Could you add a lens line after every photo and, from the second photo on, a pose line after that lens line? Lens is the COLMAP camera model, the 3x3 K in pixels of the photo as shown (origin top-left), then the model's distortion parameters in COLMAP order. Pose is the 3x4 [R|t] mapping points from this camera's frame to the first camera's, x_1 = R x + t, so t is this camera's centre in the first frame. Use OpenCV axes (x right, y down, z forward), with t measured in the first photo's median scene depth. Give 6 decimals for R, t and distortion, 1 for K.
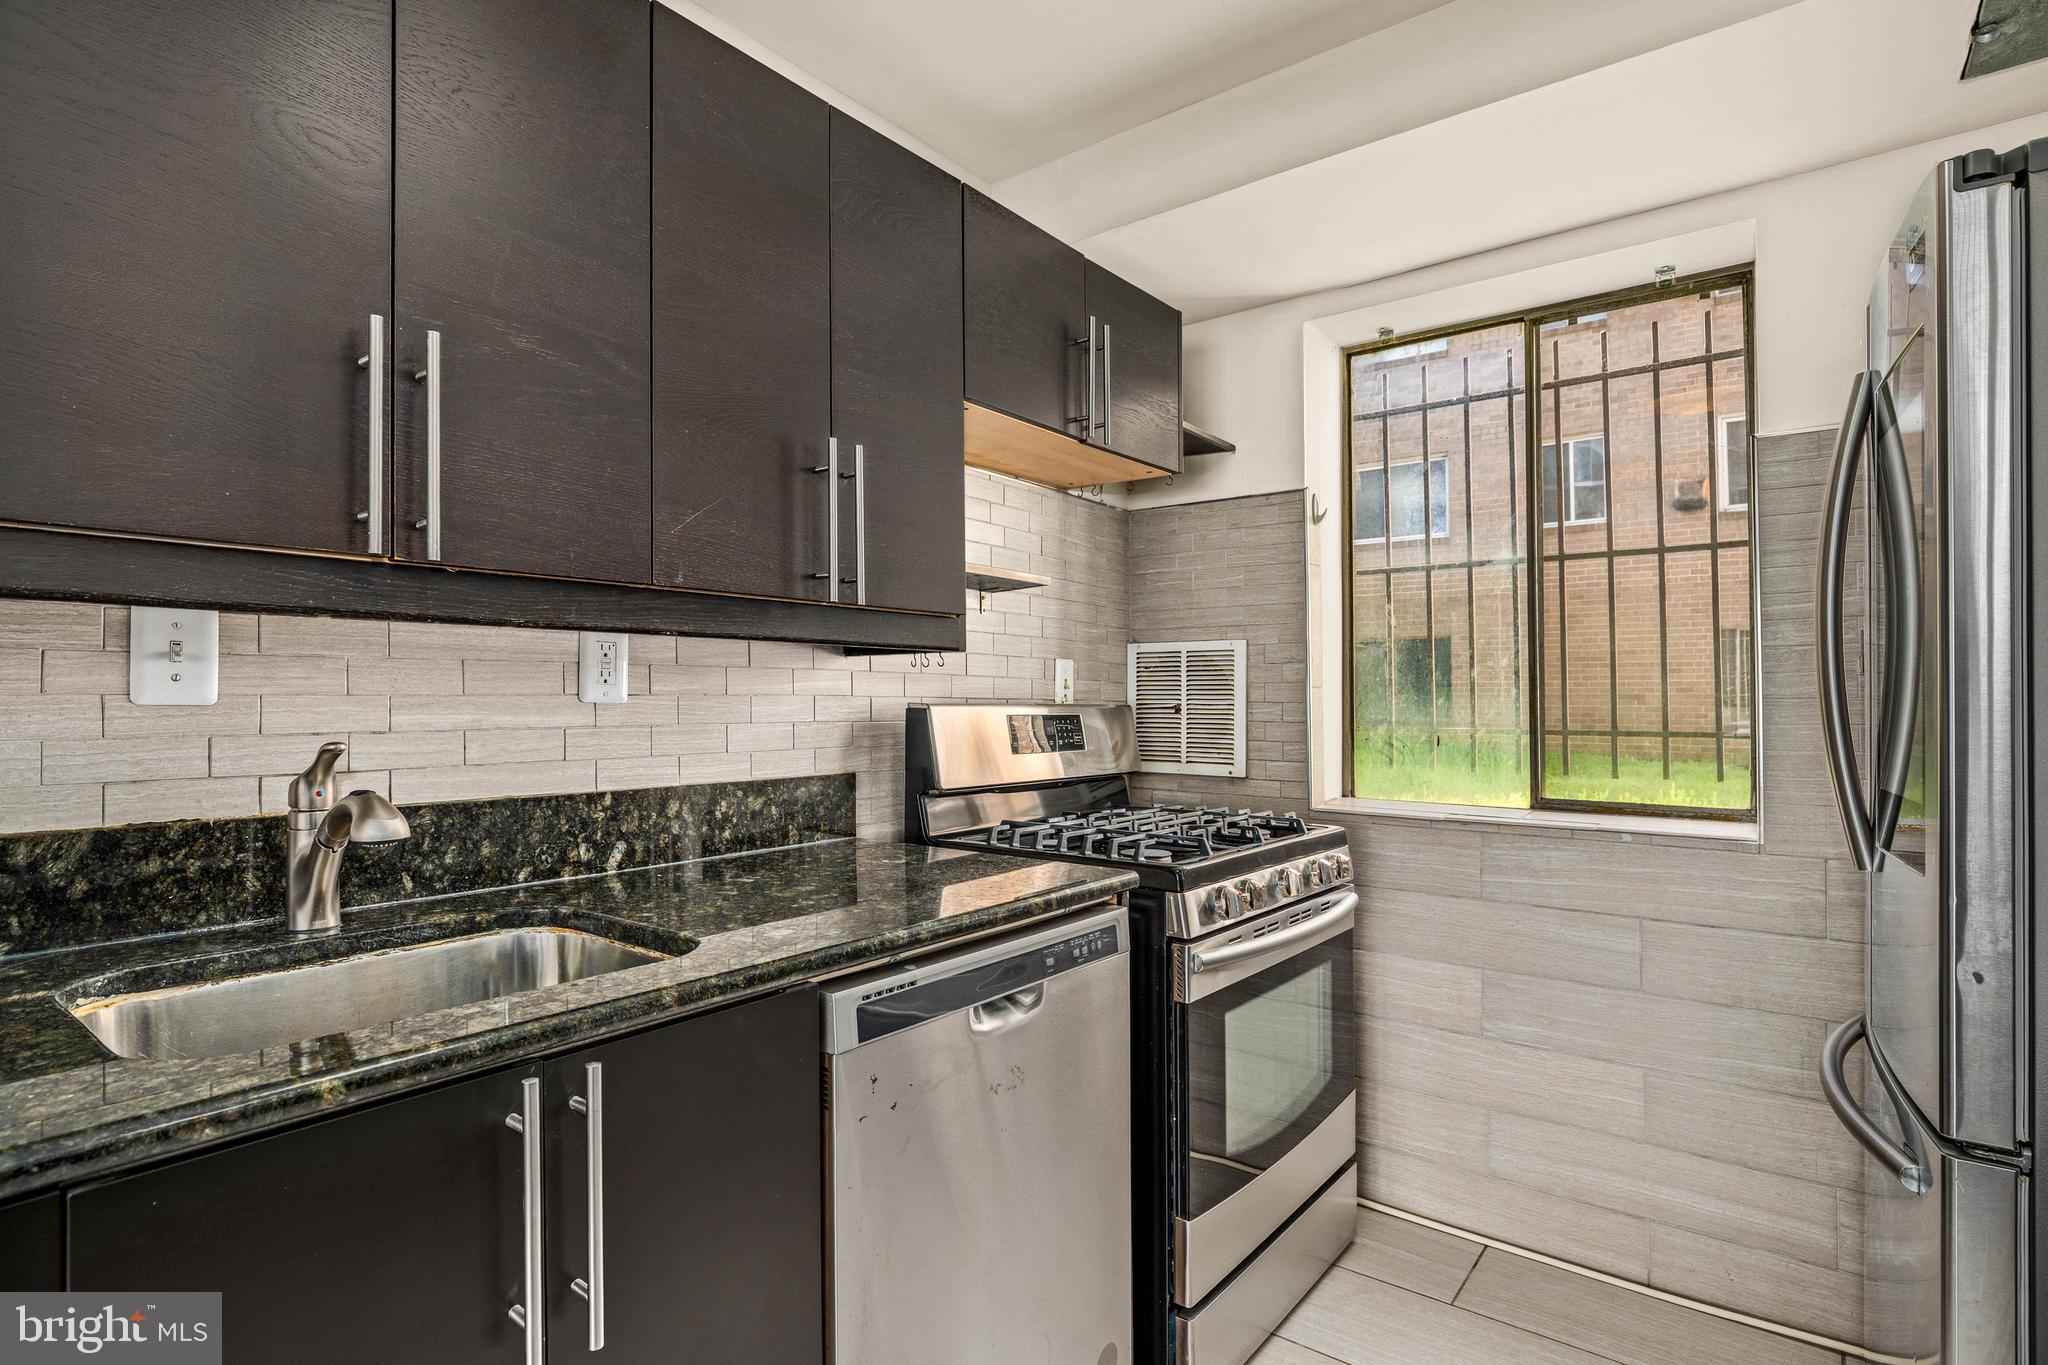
lens RADIAL K [[1105.1, 0, 927.9], [0, 1105.1, 673.7], [0, 0, 1]] dist [-0.019528, 0.000506]
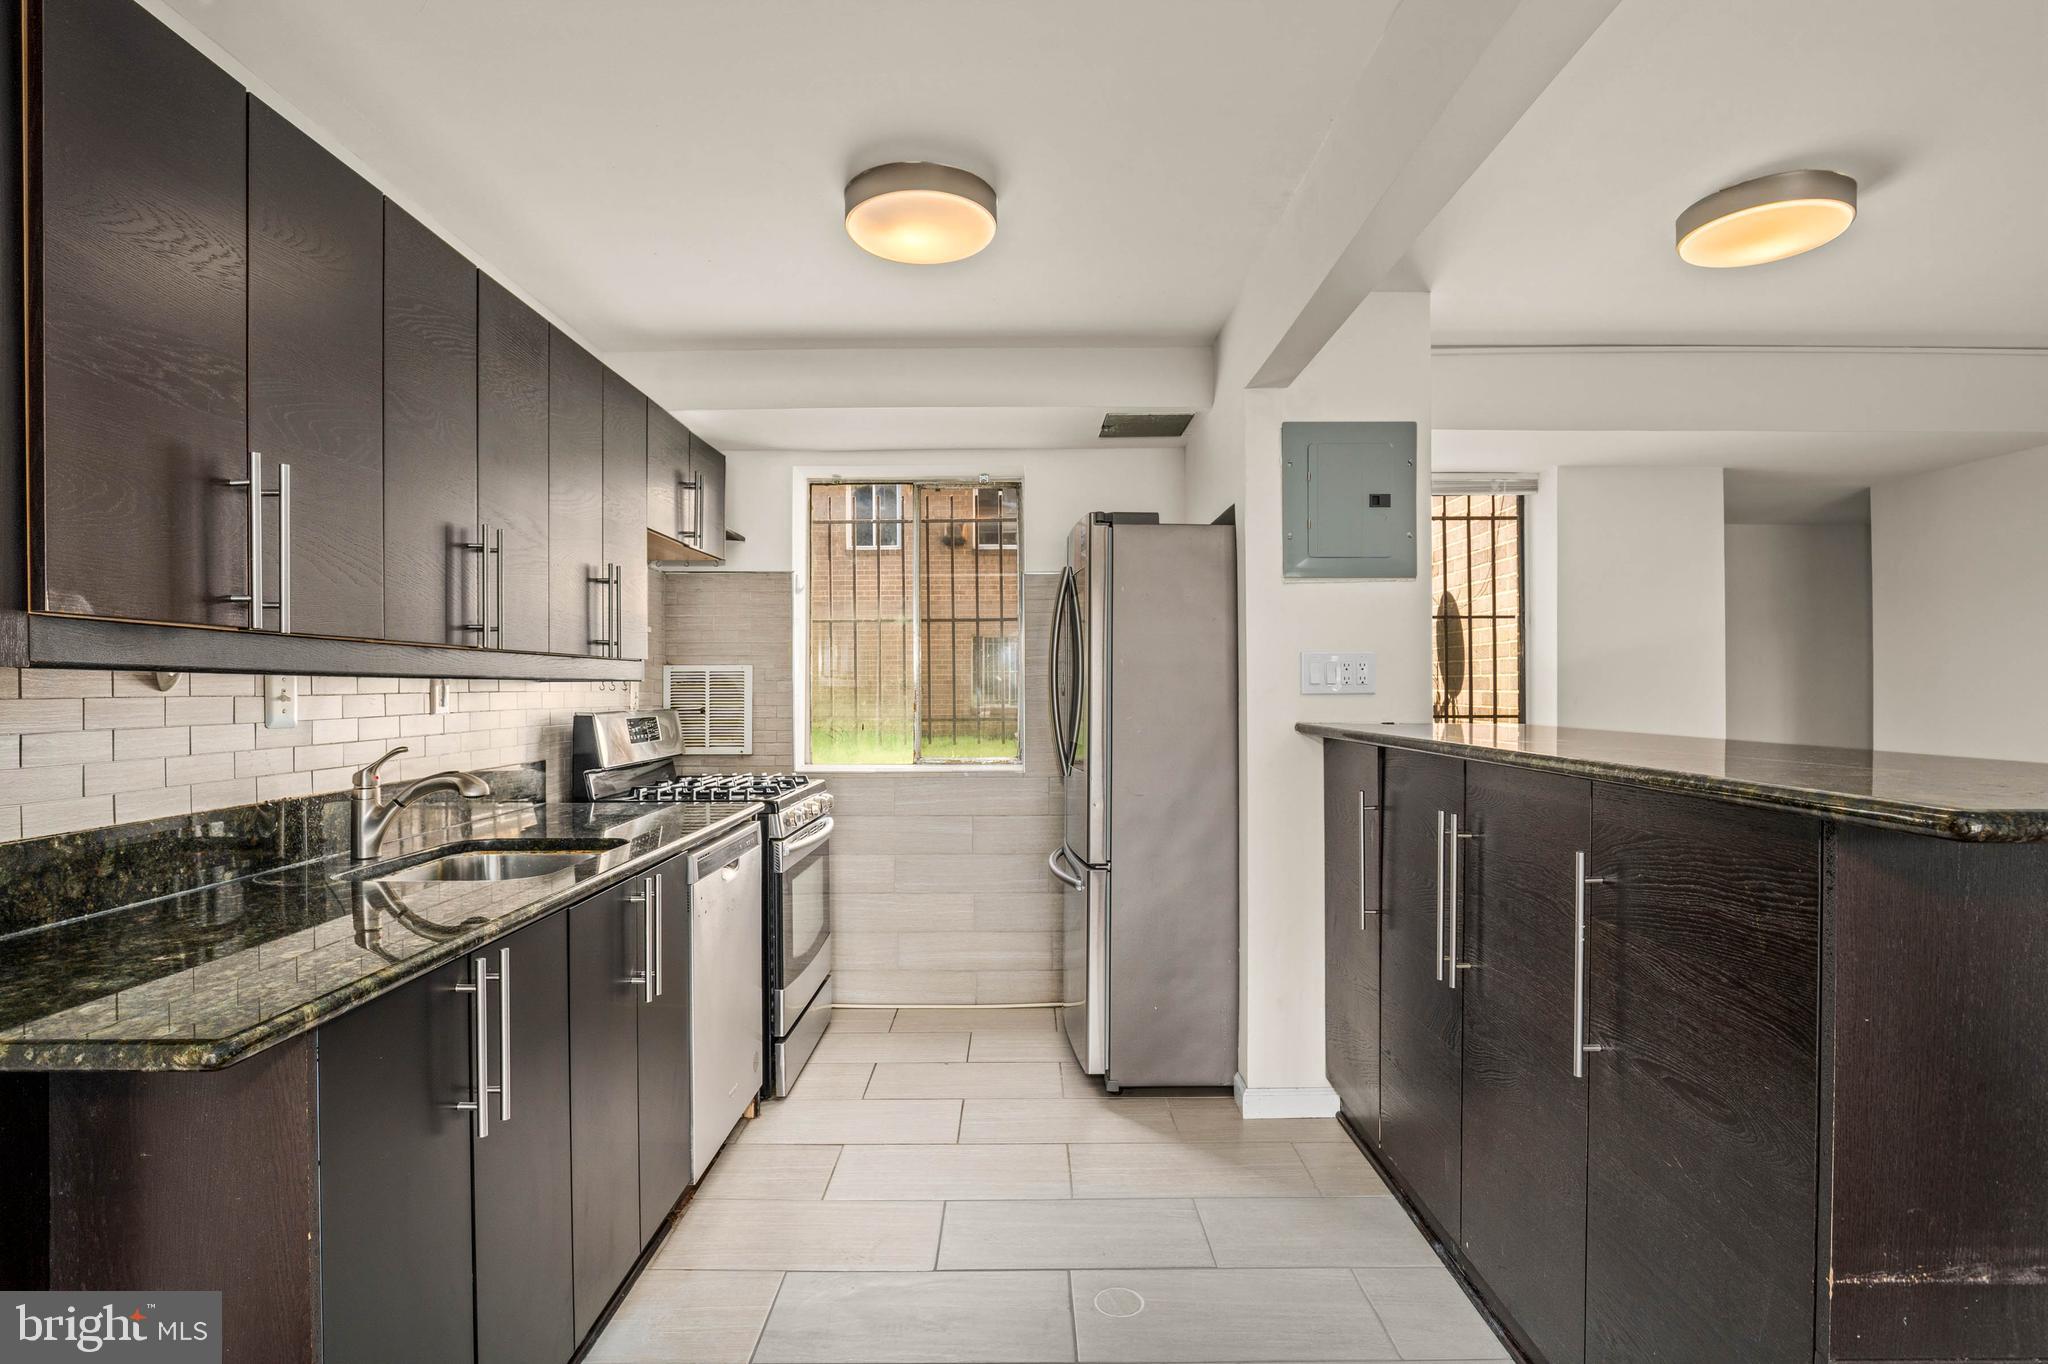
lens RADIAL K [[957.4, 0, 1024.0], [0, 957.4, 682.0], [0, 0, 1]] dist [-0.023010, 0.000519]
pose [[0.779970, 0.000600, 0.625817, -0.346672], [-0.007373, 0.999939, 0.008230, -0.029107], [-0.625774, -0.011034, 0.779927, -0.385617]]
